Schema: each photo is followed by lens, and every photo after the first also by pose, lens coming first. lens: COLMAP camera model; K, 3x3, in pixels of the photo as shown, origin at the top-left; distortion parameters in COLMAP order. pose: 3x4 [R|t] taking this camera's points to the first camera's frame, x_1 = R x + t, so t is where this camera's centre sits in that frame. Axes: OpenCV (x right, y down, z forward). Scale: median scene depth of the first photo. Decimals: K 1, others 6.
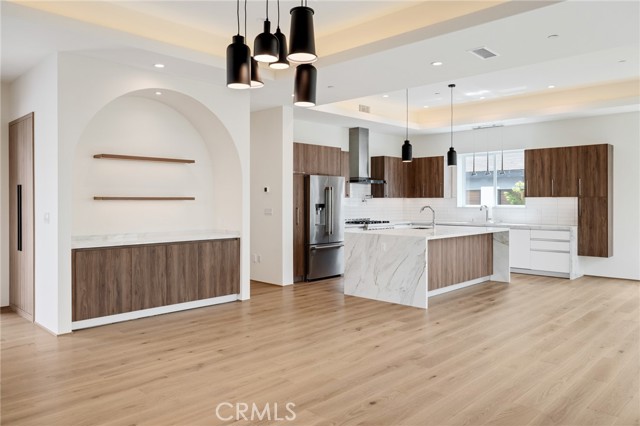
lens RADIAL K [[482.0, 0, 324.7], [0, 482.0, 202.5], [0, 0, 1]] dist [-0.004197, 0.007224]
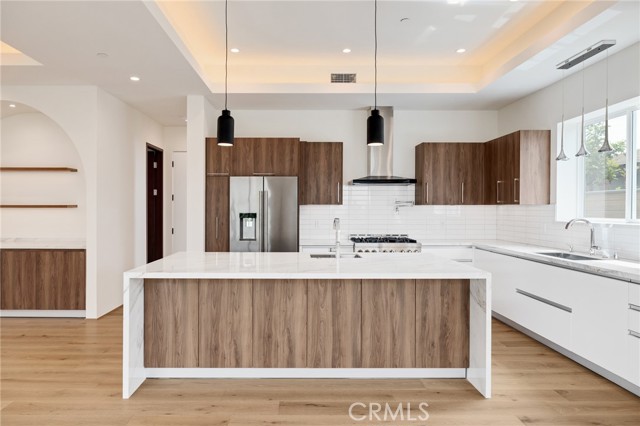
lens RADIAL K [[405.0, 0, 296.2], [0, 405.0, 211.7], [0, 0, 1]] dist [-0.000234, 0.000378]
pose [[0.684562, 0.006373, -0.728927, 0.636985], [-0.005390, 0.999979, 0.003681, -0.002701], [0.728935, 0.001409, 0.684582, 0.748078]]
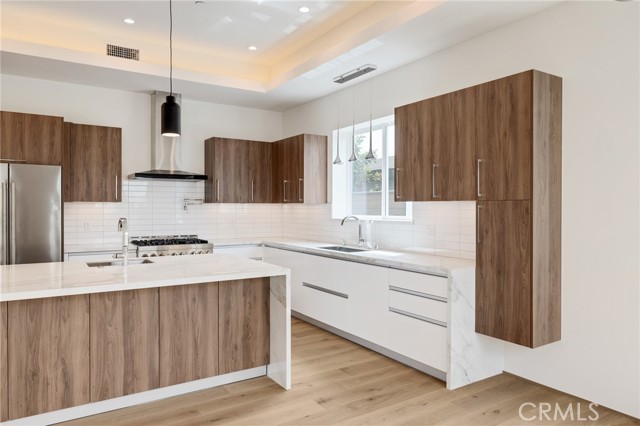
lens RADIAL K [[439.8, 0, 319.8], [0, 439.8, 210.8], [0, 0, 1]] dist [0.004988, -0.001097]
pose [[0.971346, 0.004697, -0.237623, 0.611107], [-0.003978, 0.999986, 0.003504, -0.003436], [0.237636, -0.002458, 0.971351, 0.725722]]
